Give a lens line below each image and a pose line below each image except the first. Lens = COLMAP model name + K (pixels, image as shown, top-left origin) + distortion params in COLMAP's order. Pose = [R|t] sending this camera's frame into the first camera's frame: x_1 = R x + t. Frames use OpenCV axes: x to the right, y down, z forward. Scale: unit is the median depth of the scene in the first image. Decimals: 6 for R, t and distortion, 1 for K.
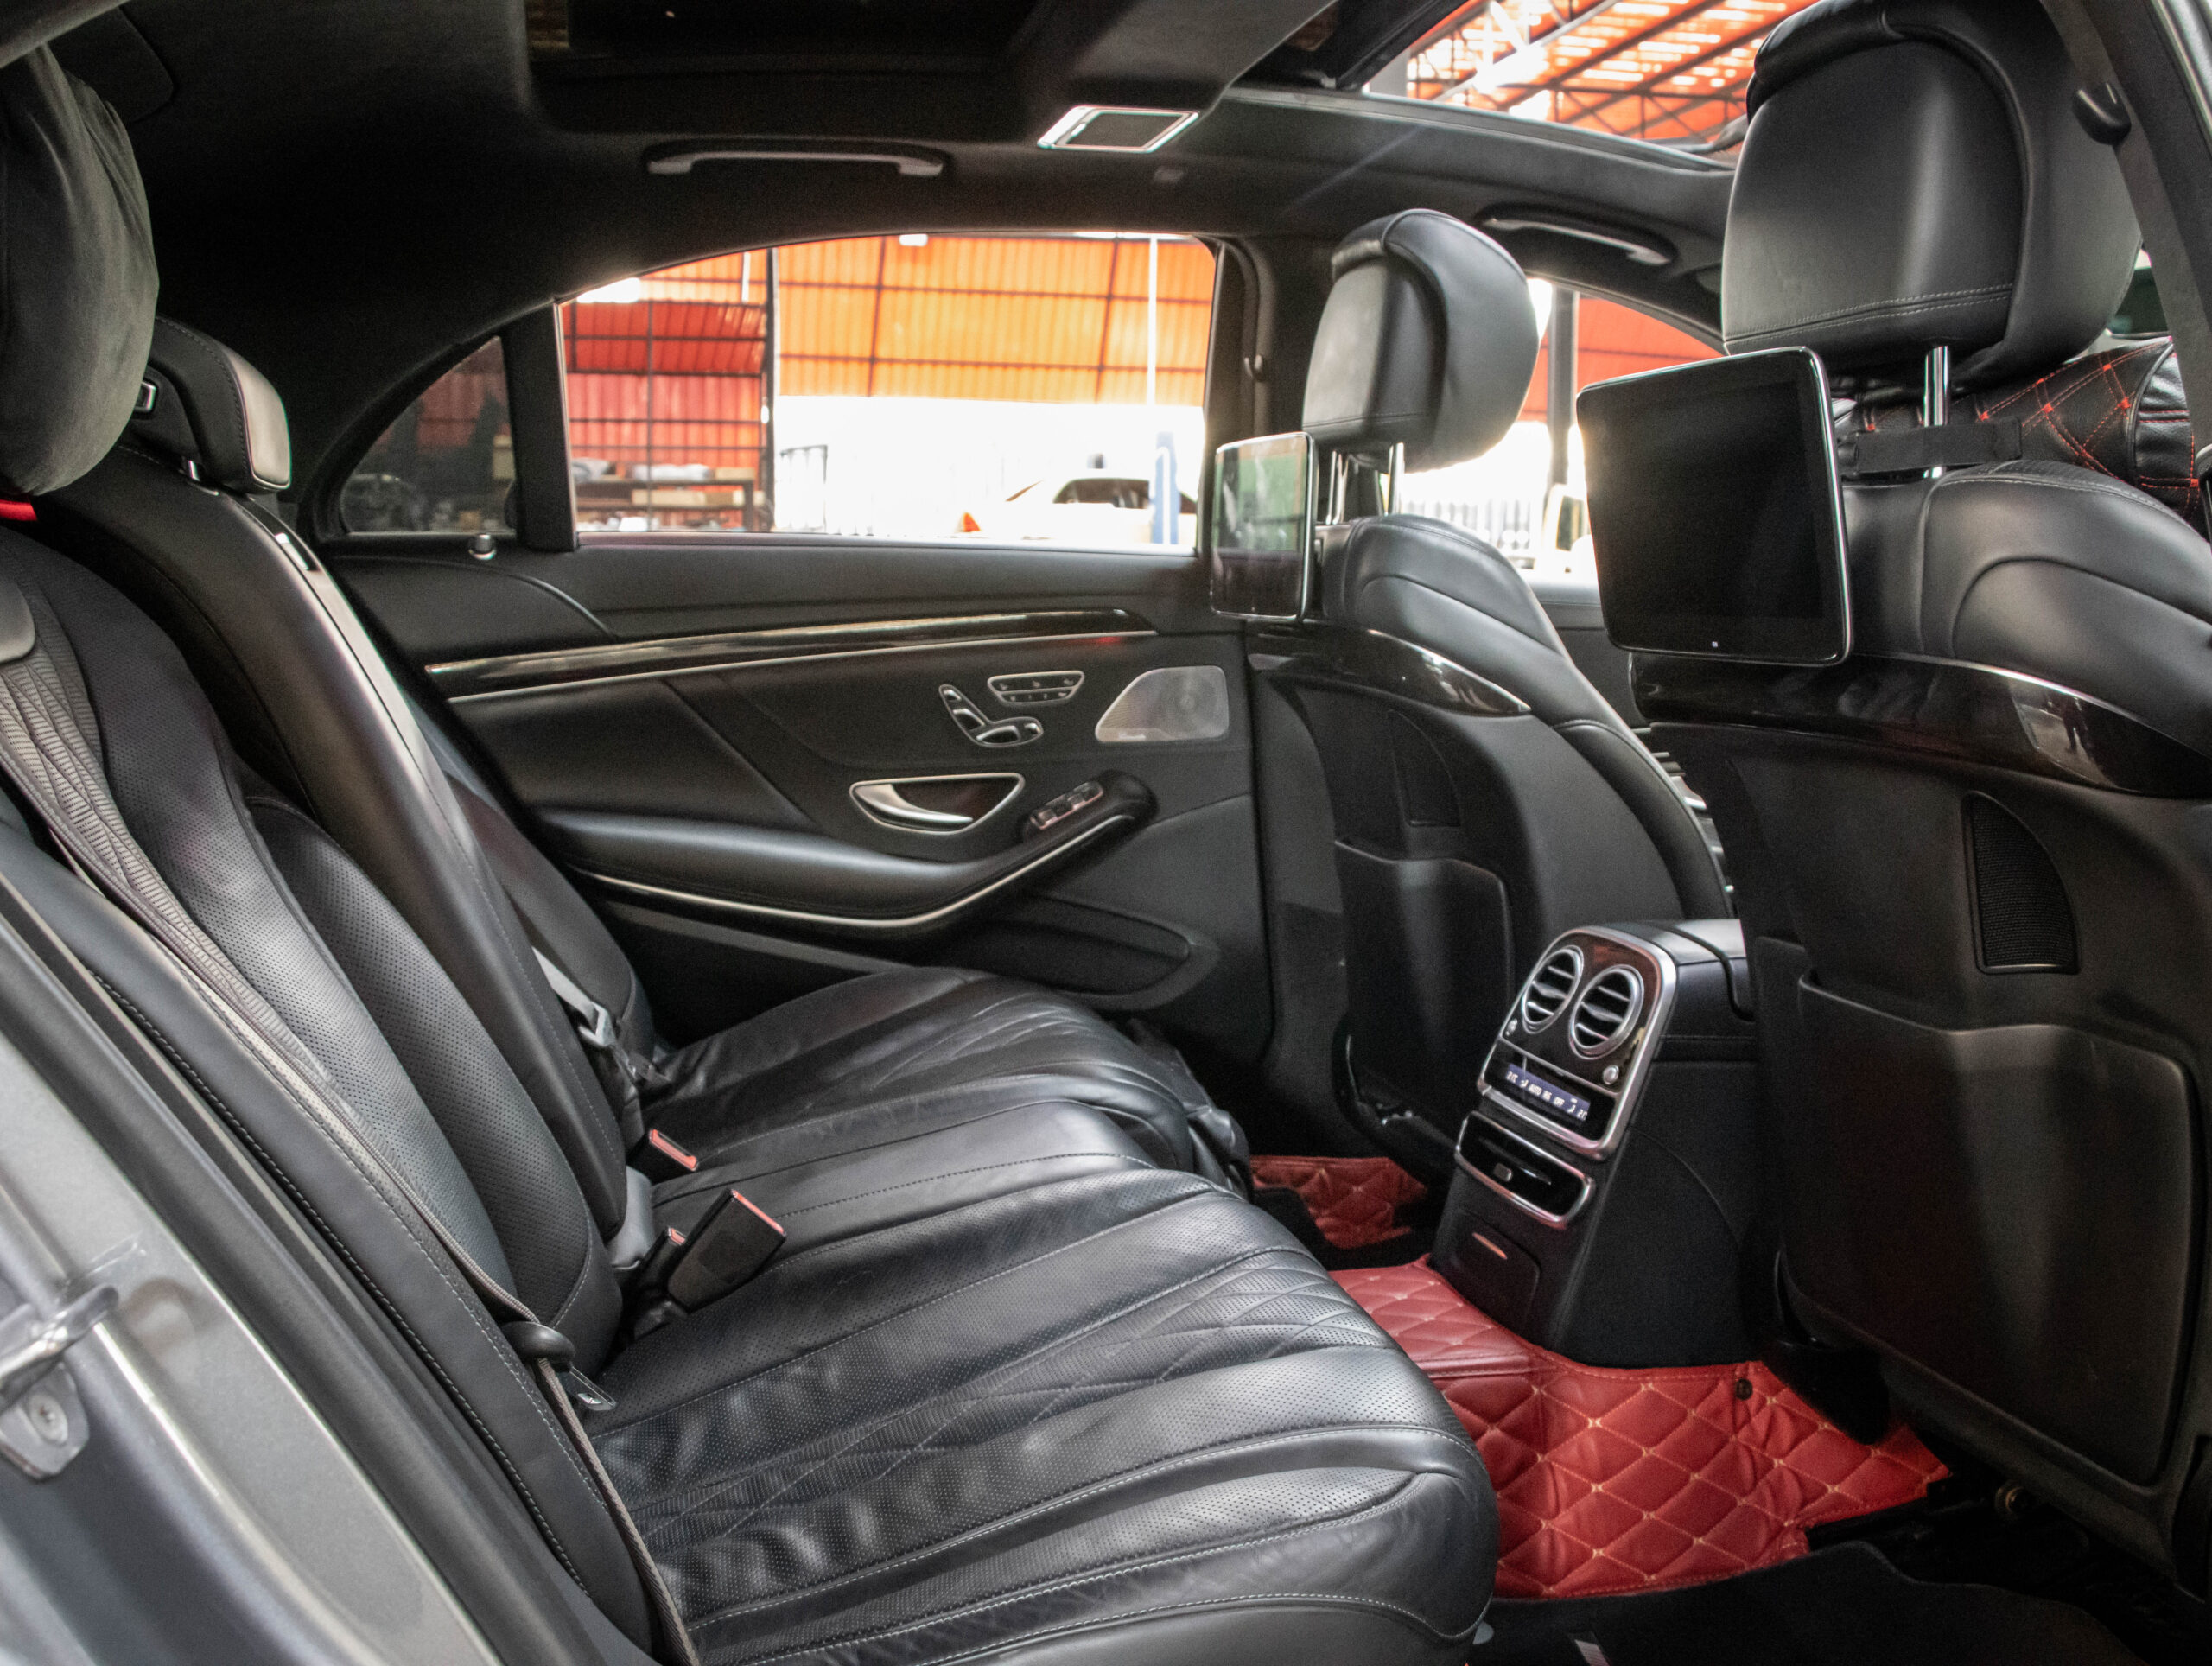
lens RADIAL K [[2041.9, 0, 1153.8], [0, 2041.9, 842.1], [0, 0, 1]] dist [-0.190072, 0.157610]
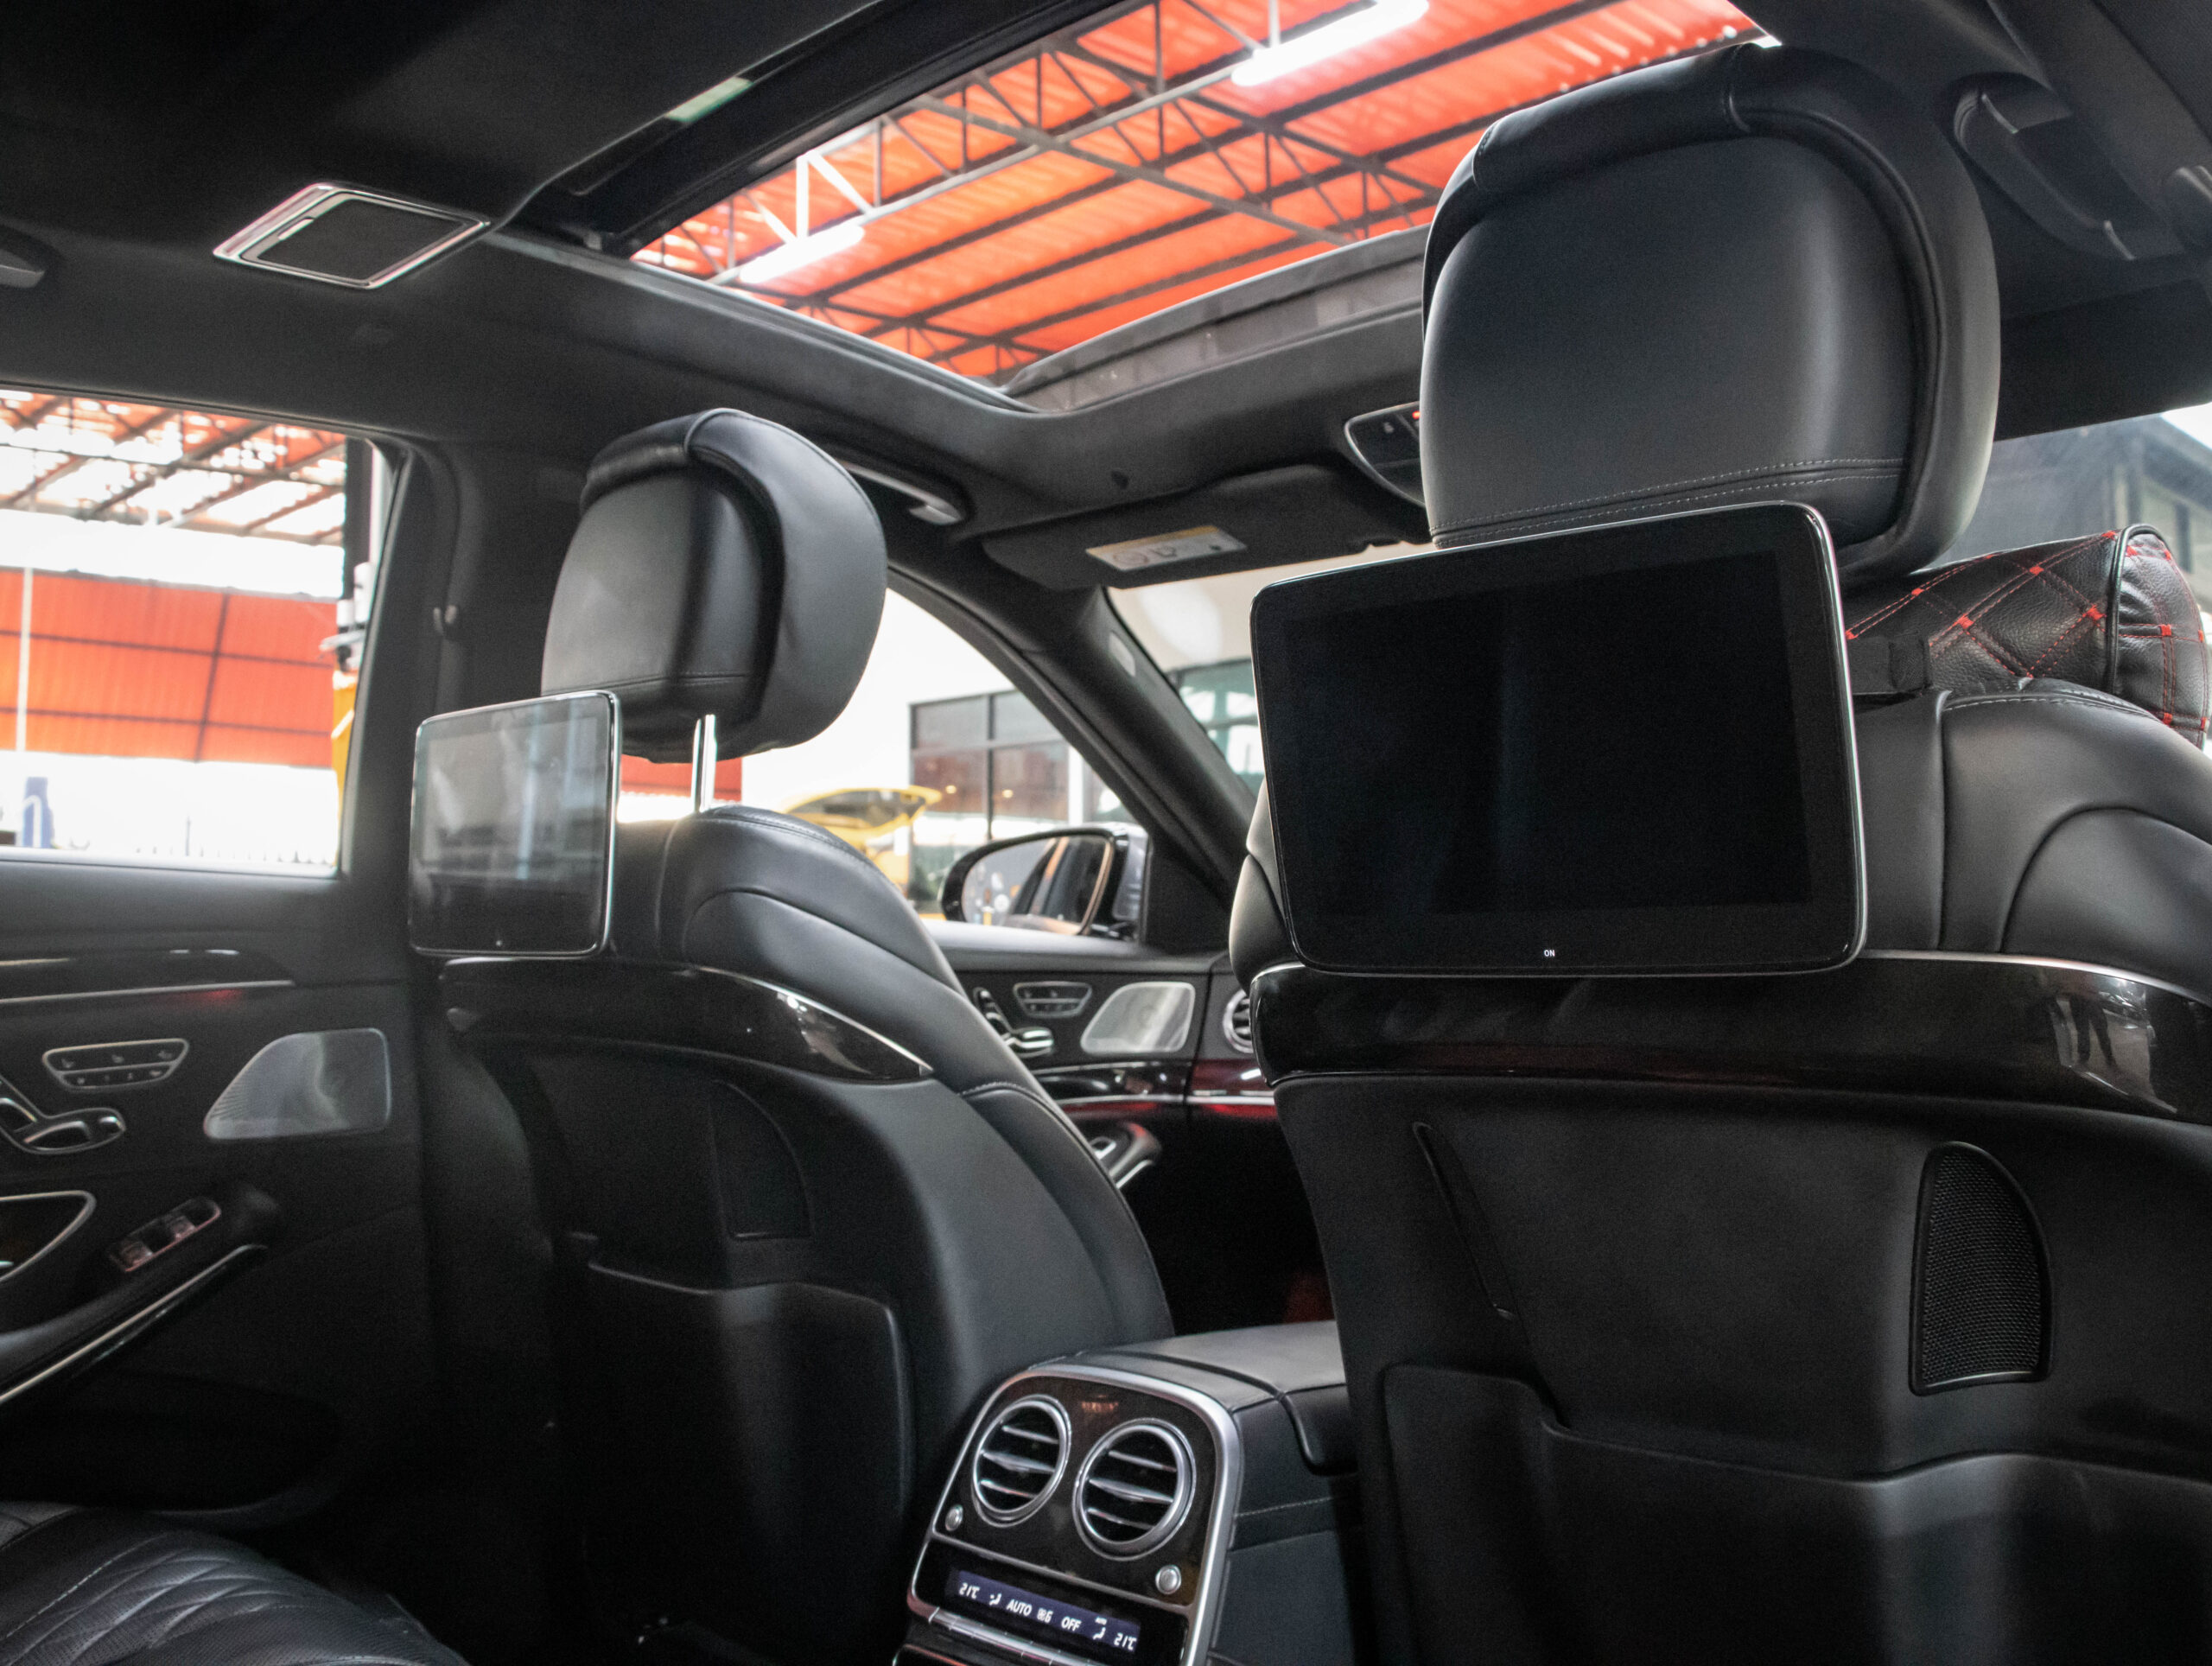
lens RADIAL K [[2041.9, 0, 1153.8], [0, 2041.9, 842.1], [0, 0, 1]] dist [-0.190072, 0.157610]
pose [[0.861938, 0.016123, 0.506757, -0.112345], [0.073574, 0.984937, -0.156478, -0.024906], [-0.501647, 0.172159, 0.847769, 0.307530]]
